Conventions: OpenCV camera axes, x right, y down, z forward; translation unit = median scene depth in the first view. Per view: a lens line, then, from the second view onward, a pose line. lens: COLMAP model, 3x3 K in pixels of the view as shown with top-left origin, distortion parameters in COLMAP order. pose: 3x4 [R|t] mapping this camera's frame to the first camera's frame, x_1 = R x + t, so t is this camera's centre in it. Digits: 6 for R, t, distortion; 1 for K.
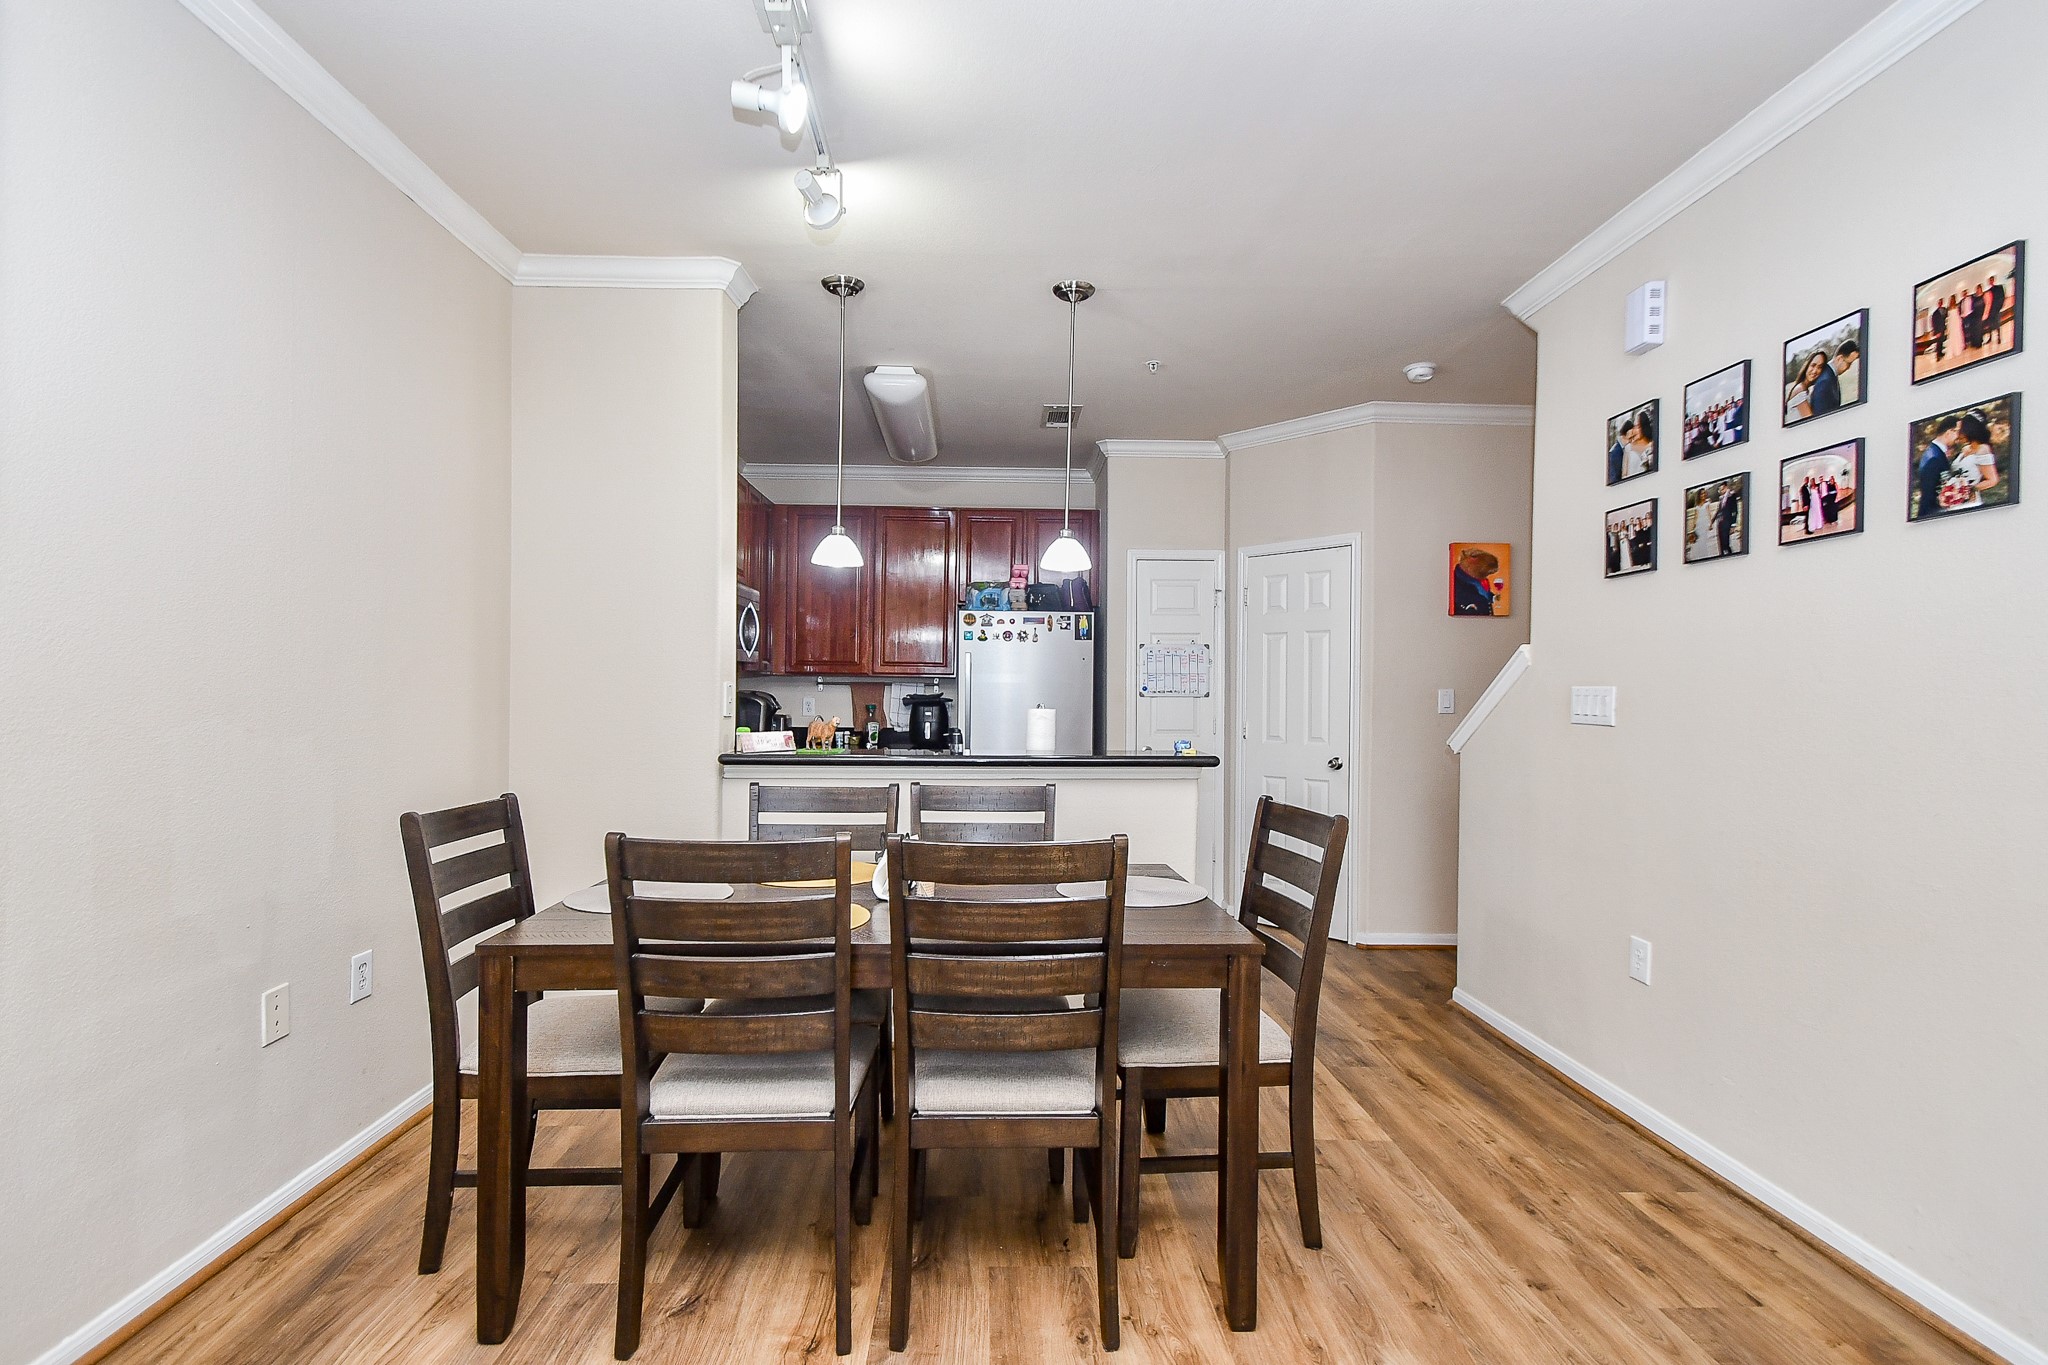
lens RADIAL K [[925.6, 0, 996.4], [0, 925.6, 691.1], [0, 0, 1]] dist [0.025392, -0.014395]
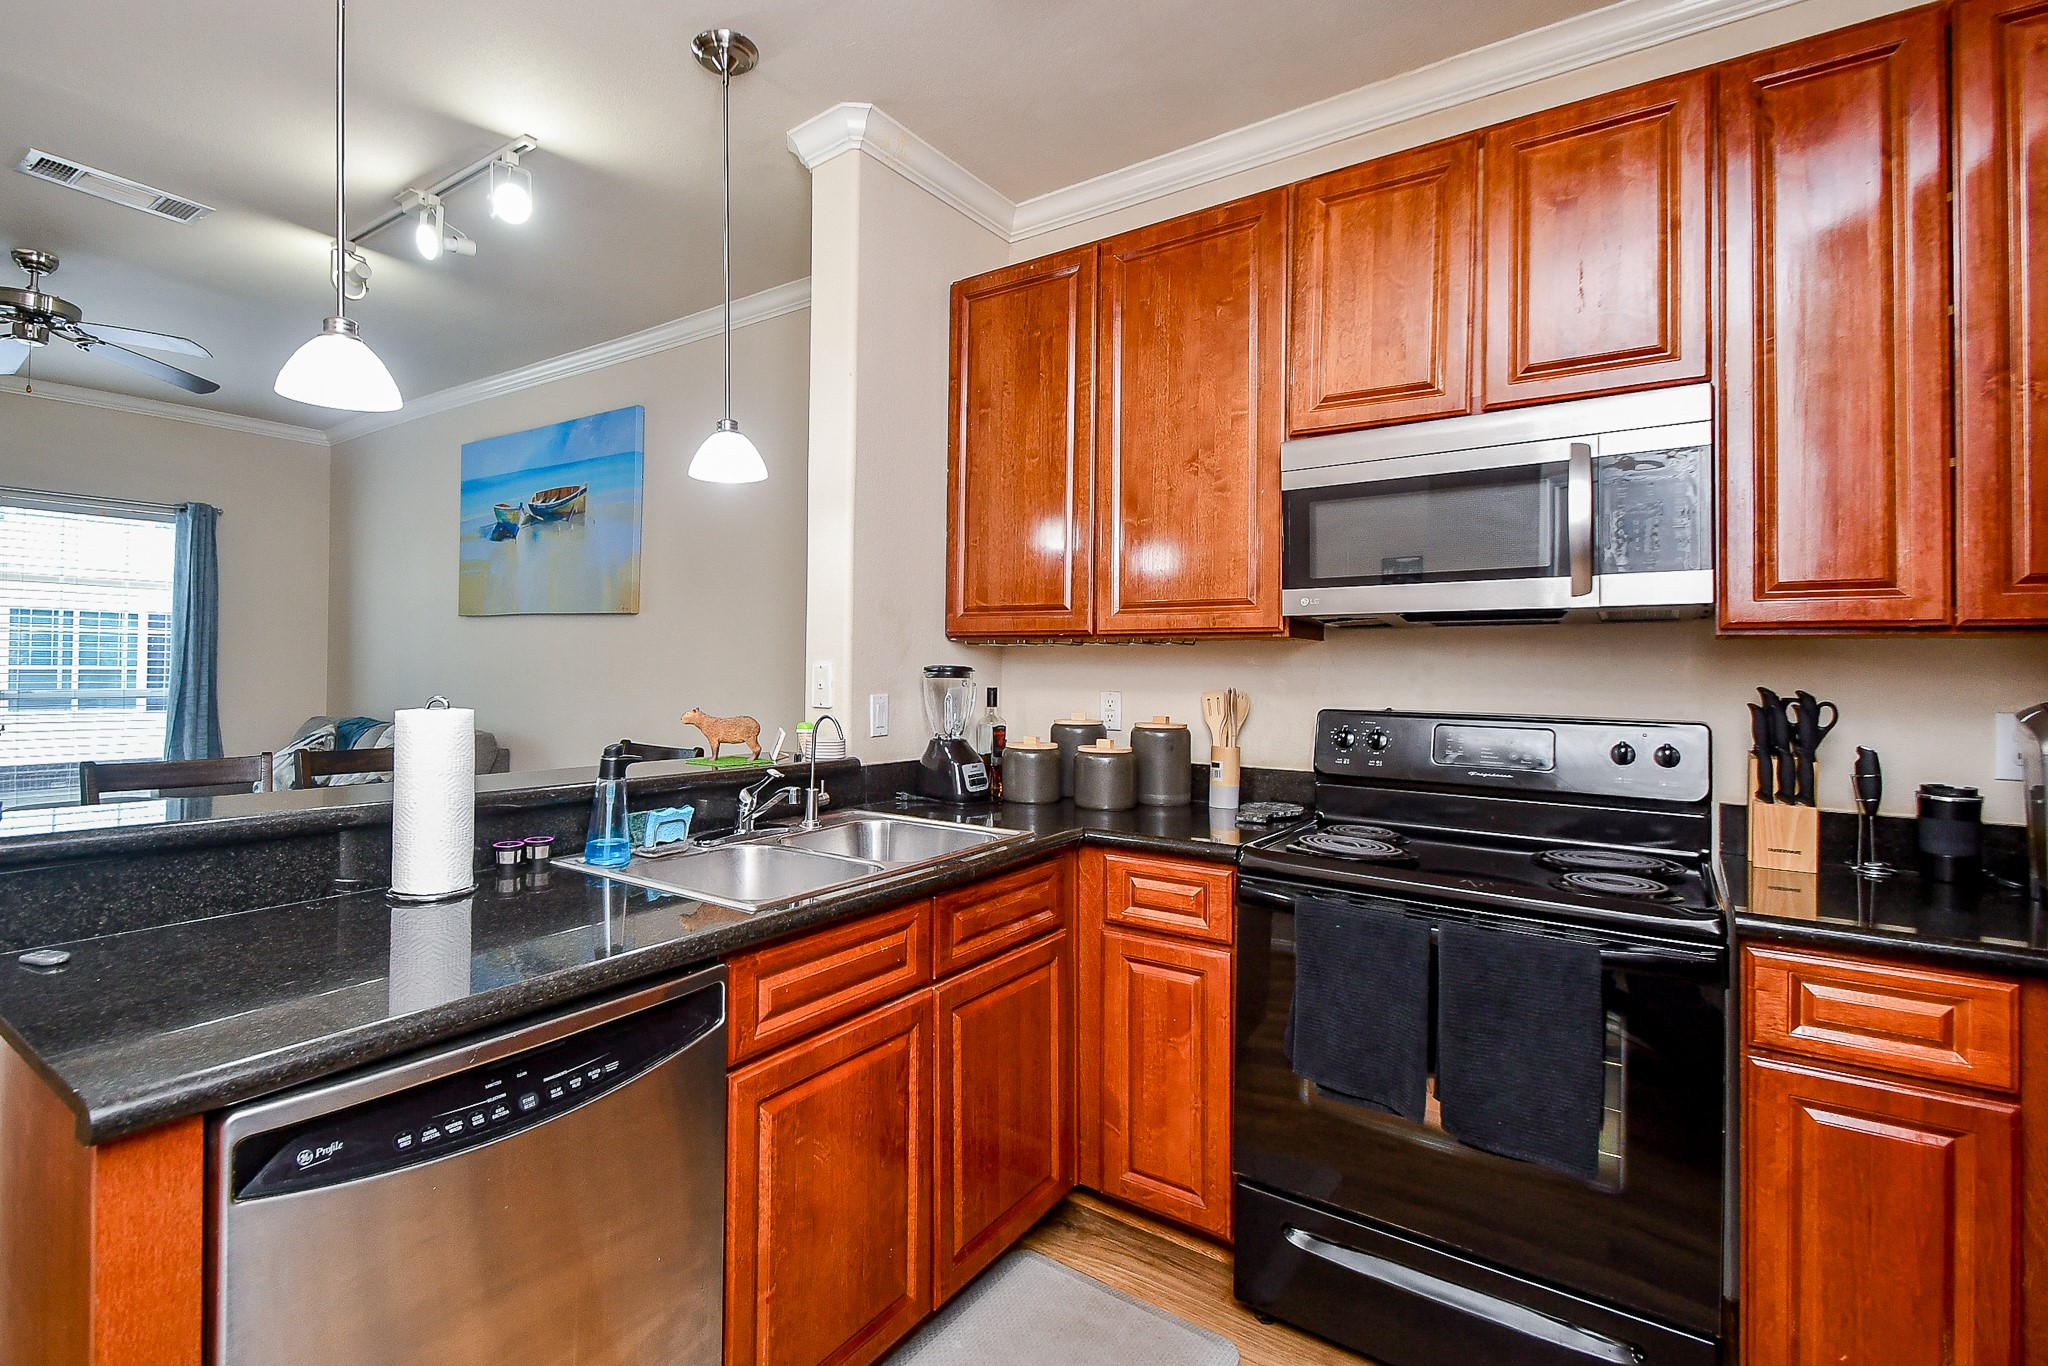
lens RADIAL K [[957.7, 0, 944.6], [0, 957.7, 646.9], [0, 0, 1]] dist [0.001452, 0.000211]
pose [[-0.600238, -0.035015, -0.799055, 0.359165], [-0.019661, 0.999385, -0.029024, -0.003302], [0.799580, -0.001711, -0.600557, 2.062578]]
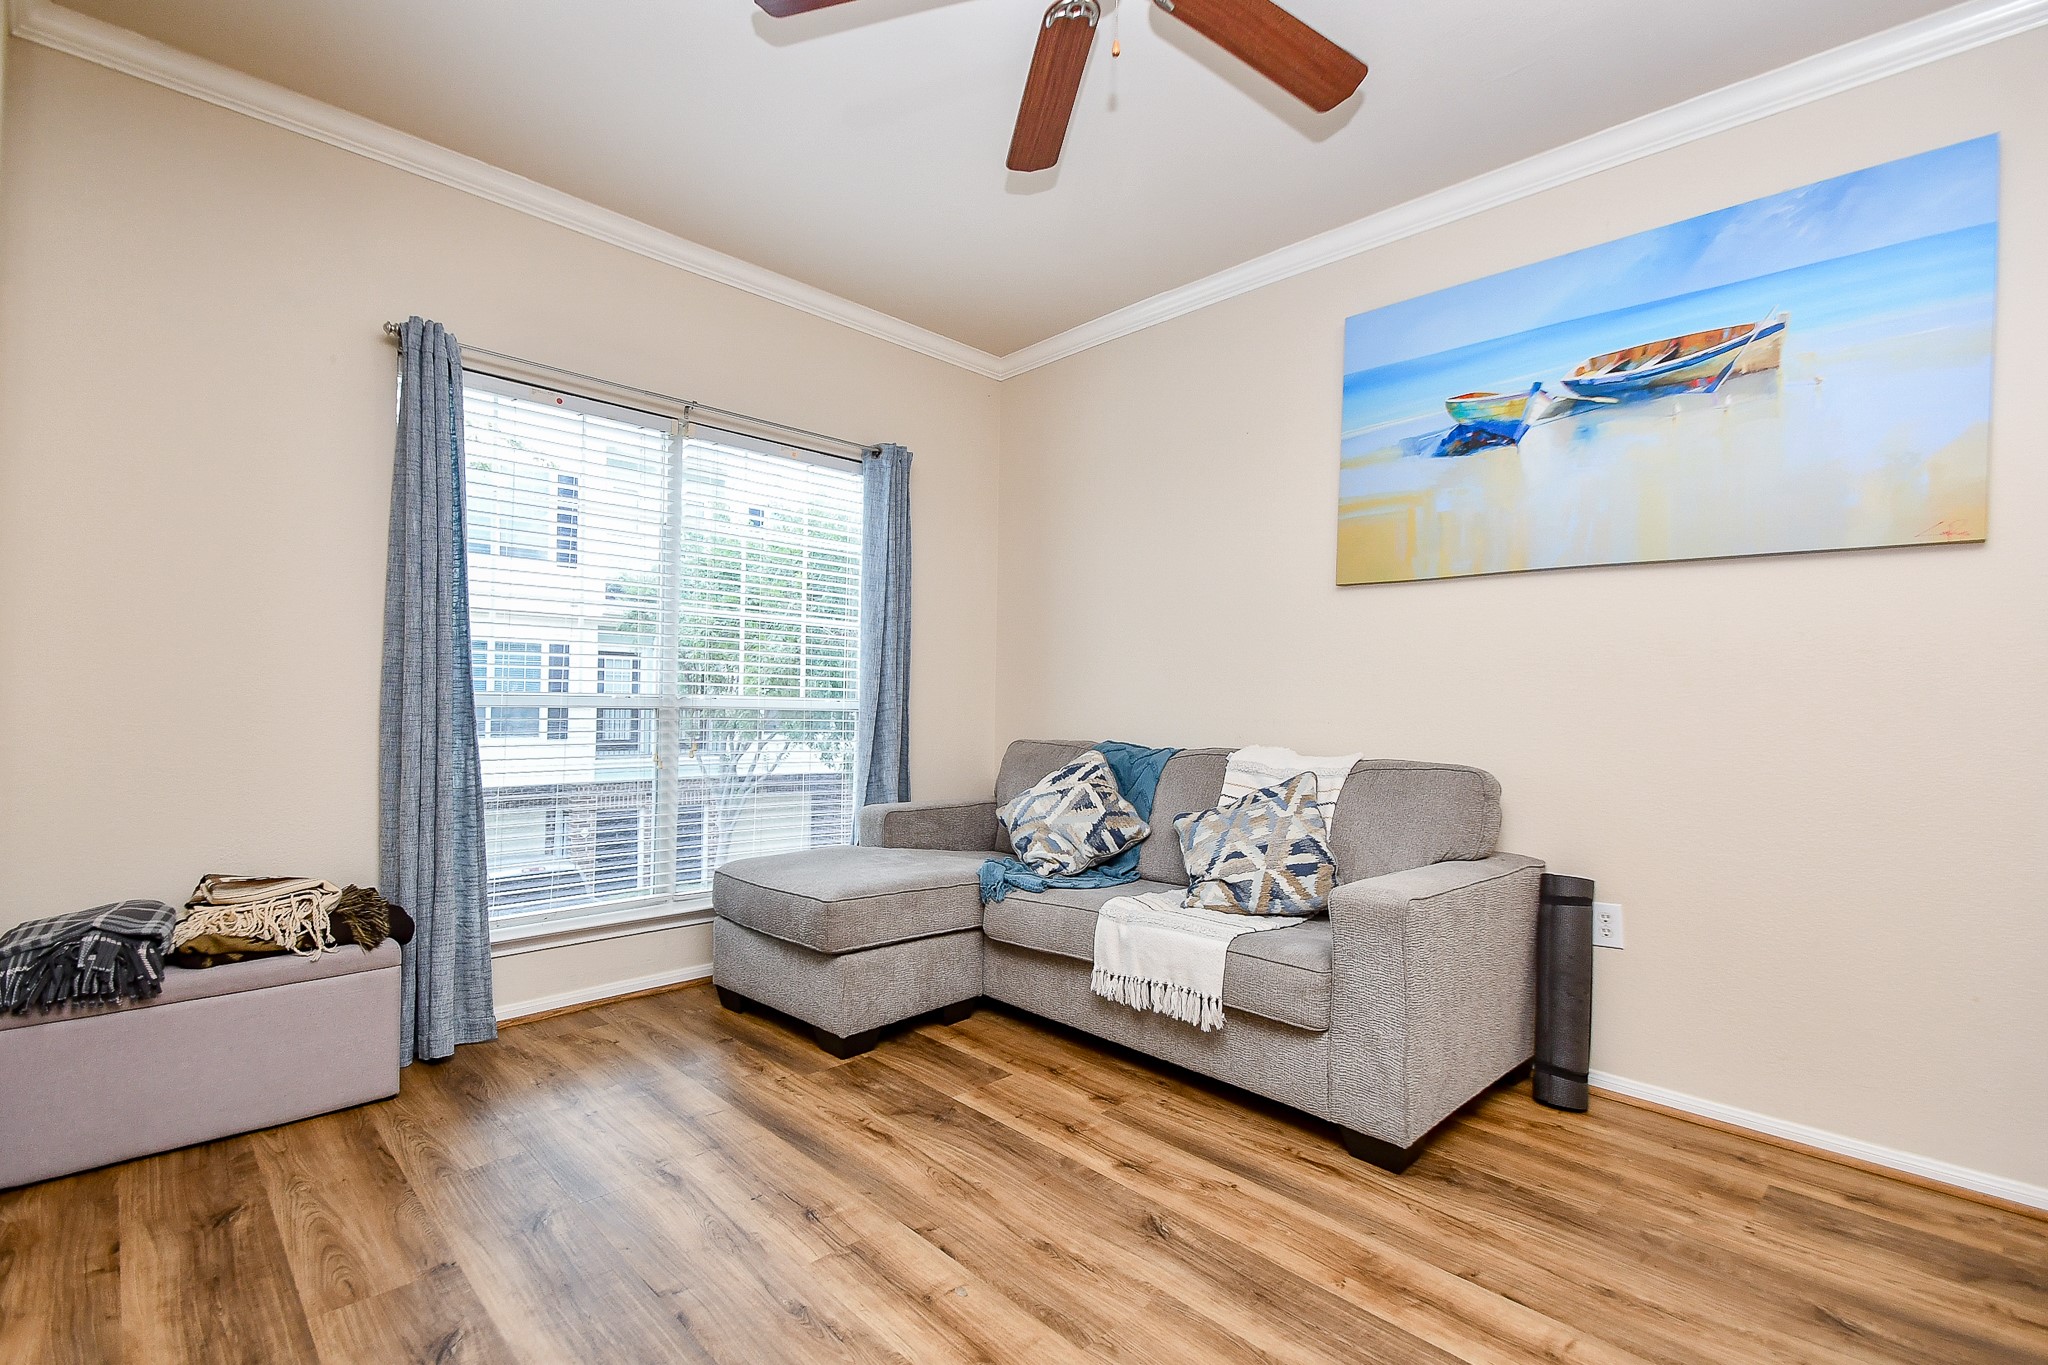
lens RADIAL K [[925.6, 0, 996.4], [0, 925.6, 691.1], [0, 0, 1]] dist [0.025392, -0.014395]
pose [[-0.731273, -0.038426, -0.681001, 0.559111], [-0.030633, 0.999255, -0.023489, 0.082318], [0.681396, 0.003685, -0.731905, 0.610379]]
